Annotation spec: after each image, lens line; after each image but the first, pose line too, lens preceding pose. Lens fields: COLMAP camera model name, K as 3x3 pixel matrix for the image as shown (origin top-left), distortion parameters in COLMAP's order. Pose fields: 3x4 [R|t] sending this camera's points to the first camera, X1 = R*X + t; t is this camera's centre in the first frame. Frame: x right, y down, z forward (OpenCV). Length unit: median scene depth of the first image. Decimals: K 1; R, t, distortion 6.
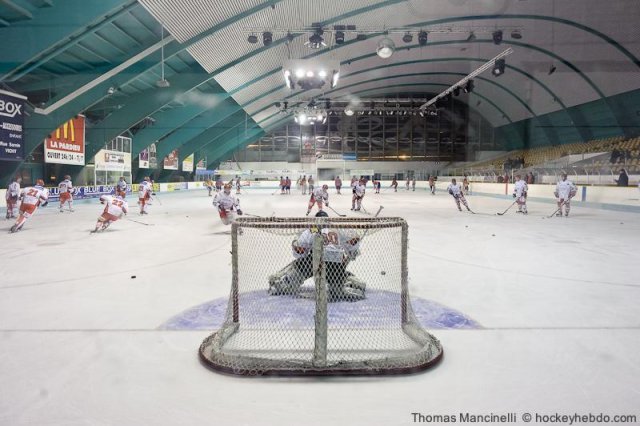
lens RADIAL K [[996.9, 0, 289.1], [0, 996.9, 213.0], [0, 0, 1]] dist [0.117707, -0.065733]
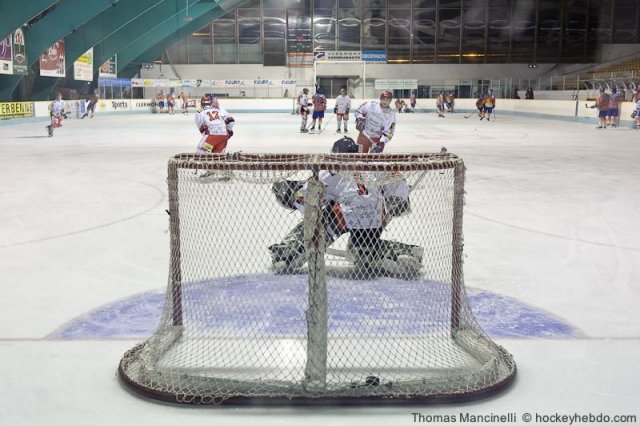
lens RADIAL K [[996.9, 0, 289.1], [0, 996.9, 213.0], [0, 0, 1]] dist [0.117707, -0.065733]
pose [[0.999359, -0.006220, 0.035263, -0.006845], [0.000766, 0.988287, 0.152607, -0.051652], [-0.035800, -0.152482, 0.987658, 0.412527]]
